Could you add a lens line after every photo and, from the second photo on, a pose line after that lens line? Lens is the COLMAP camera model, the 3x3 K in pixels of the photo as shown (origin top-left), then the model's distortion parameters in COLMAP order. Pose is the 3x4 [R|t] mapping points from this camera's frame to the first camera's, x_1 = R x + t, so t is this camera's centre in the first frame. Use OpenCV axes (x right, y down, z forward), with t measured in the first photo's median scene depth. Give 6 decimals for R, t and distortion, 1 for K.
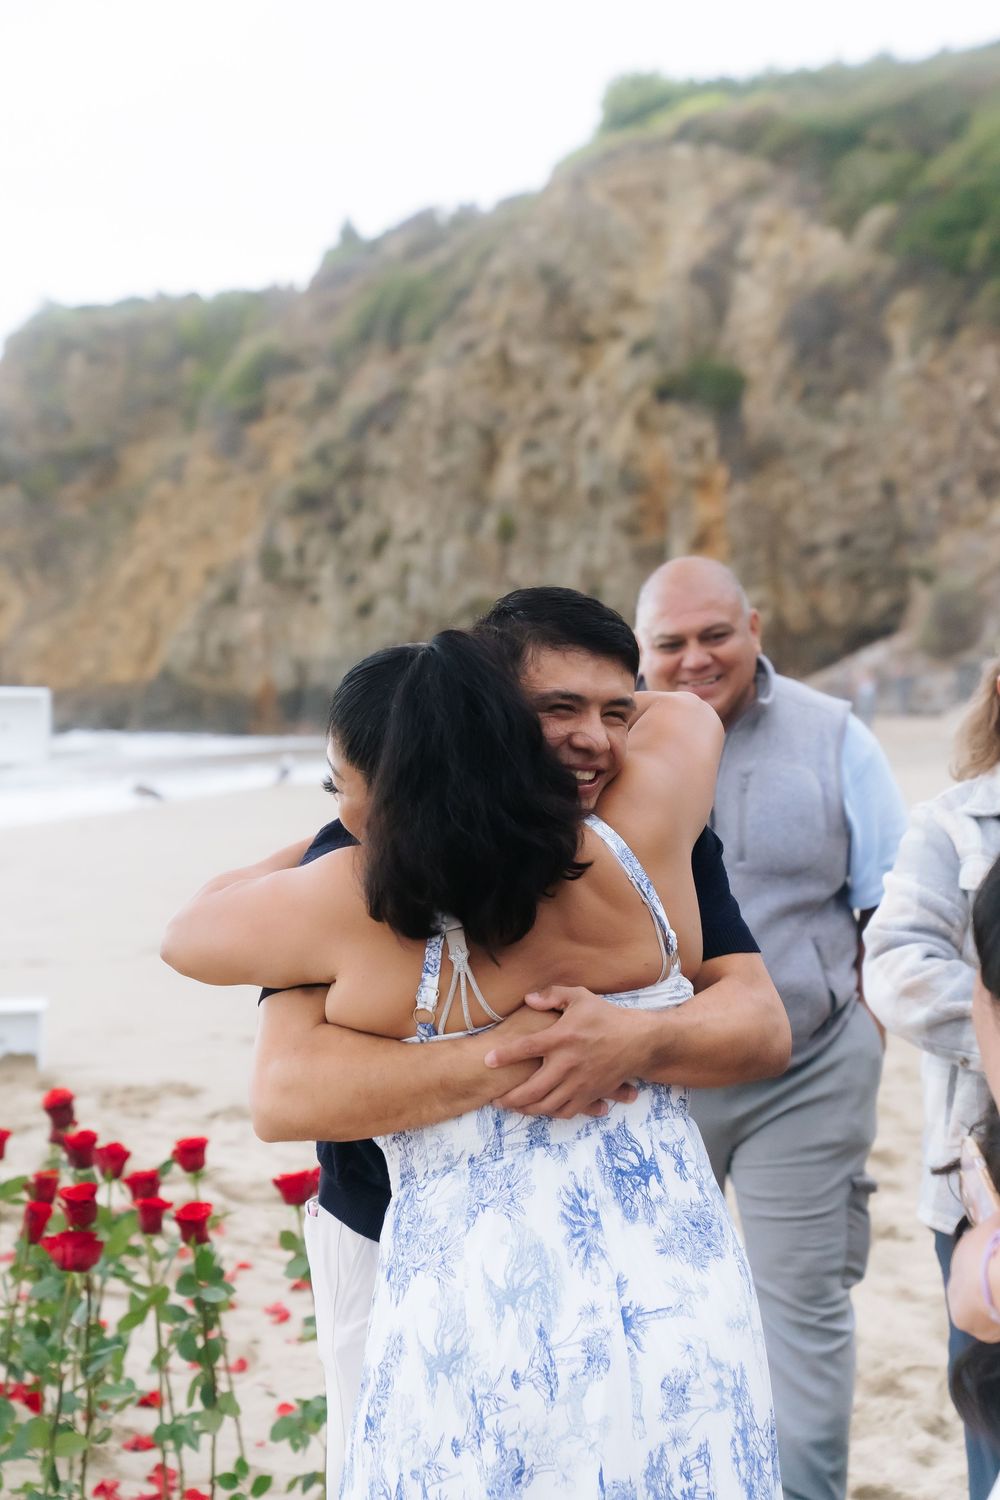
lens RADIAL K [[2836.1, 0, 502.1], [0, 2836.1, 742.6], [0, 0, 1]] dist [0.601745, 0.000000]
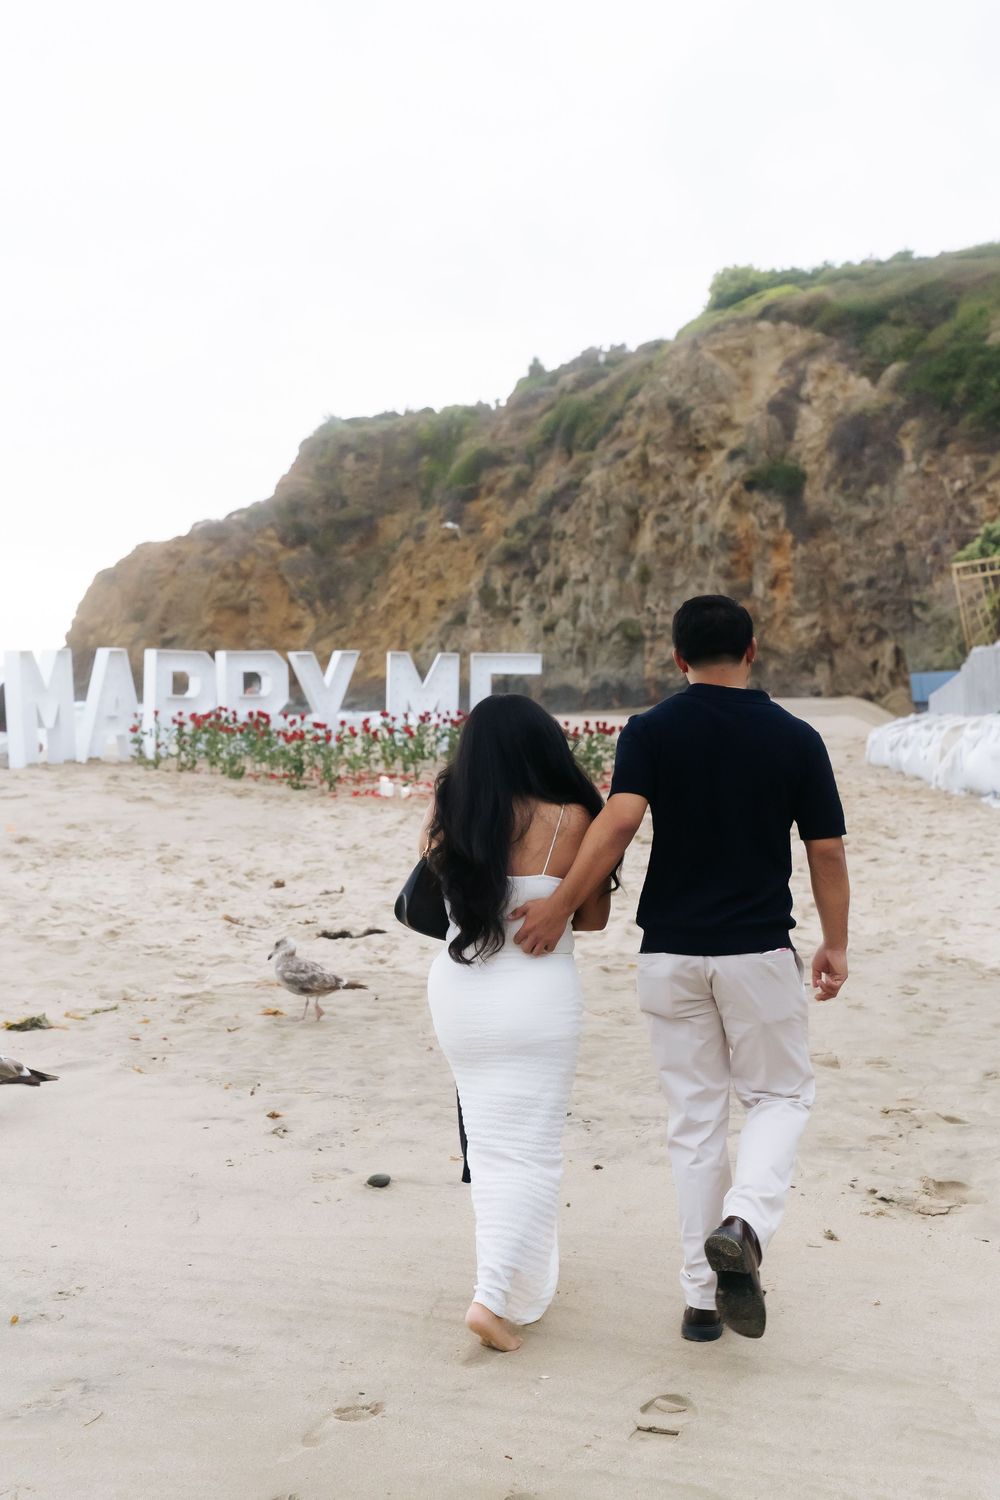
lens RADIAL K [[2424.0, 0, 489.3], [0, 2424.0, 756.0], [0, 0, 1]] dist [0.411689, 0.000000]
pose [[0.998309, 0.005970, -0.057827, -0.005154], [-0.005625, 0.999965, 0.006125, 0.012958], [0.057861, -0.005790, 0.998308, -0.275808]]
